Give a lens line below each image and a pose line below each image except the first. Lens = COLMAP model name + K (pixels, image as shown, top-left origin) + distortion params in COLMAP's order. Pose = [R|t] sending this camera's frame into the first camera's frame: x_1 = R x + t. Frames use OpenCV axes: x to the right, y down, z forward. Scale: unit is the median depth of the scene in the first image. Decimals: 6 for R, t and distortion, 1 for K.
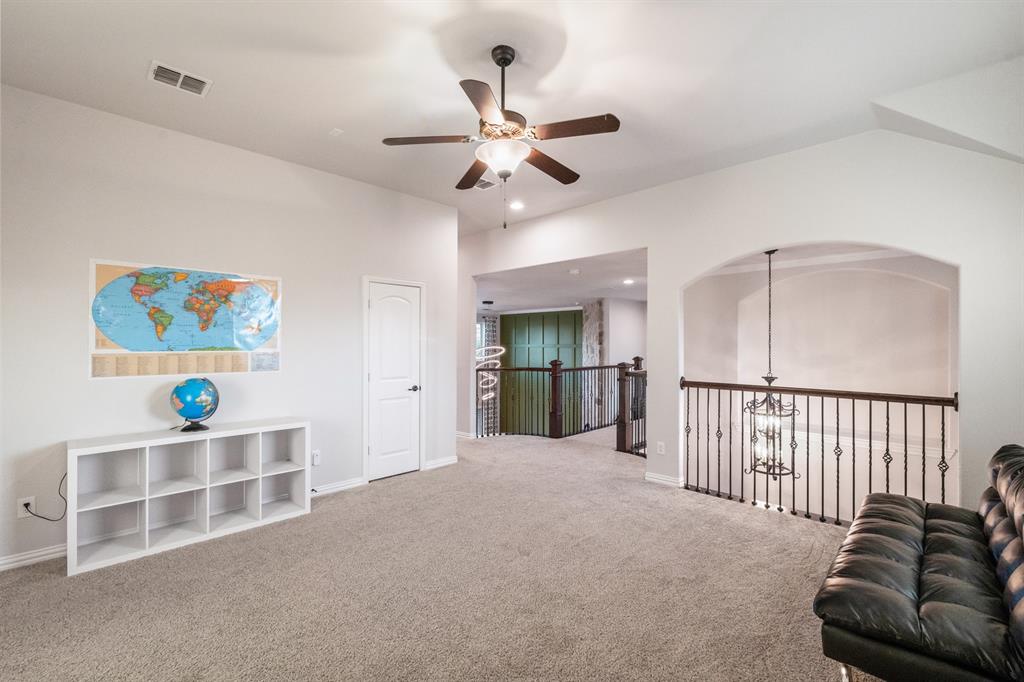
lens RADIAL K [[470.2, 0, 512.0], [0, 470.2, 341.0], [0, 0, 1]] dist [-0.000051, -0.000065]
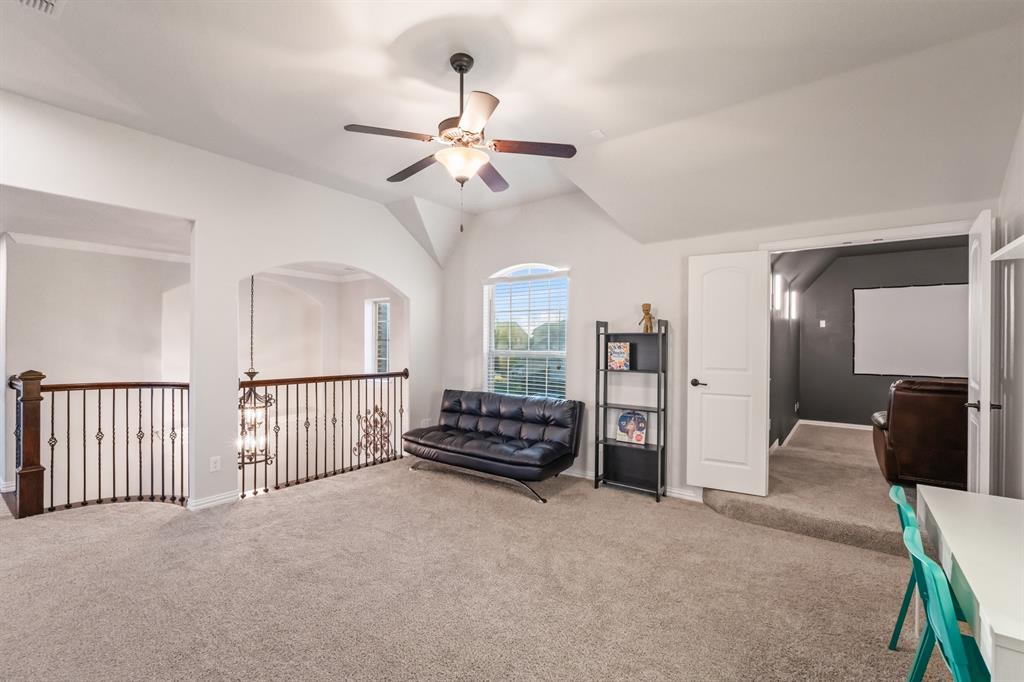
lens RADIAL K [[470.2, 0, 512.0], [0, 470.2, 341.0], [0, 0, 1]] dist [-0.000051, -0.000065]
pose [[-0.183386, -0.000399, 0.983041, -0.635087], [-0.009543, 0.999954, -0.001374, 0.001932], [-0.982995, -0.009633, -0.183381, 0.647716]]
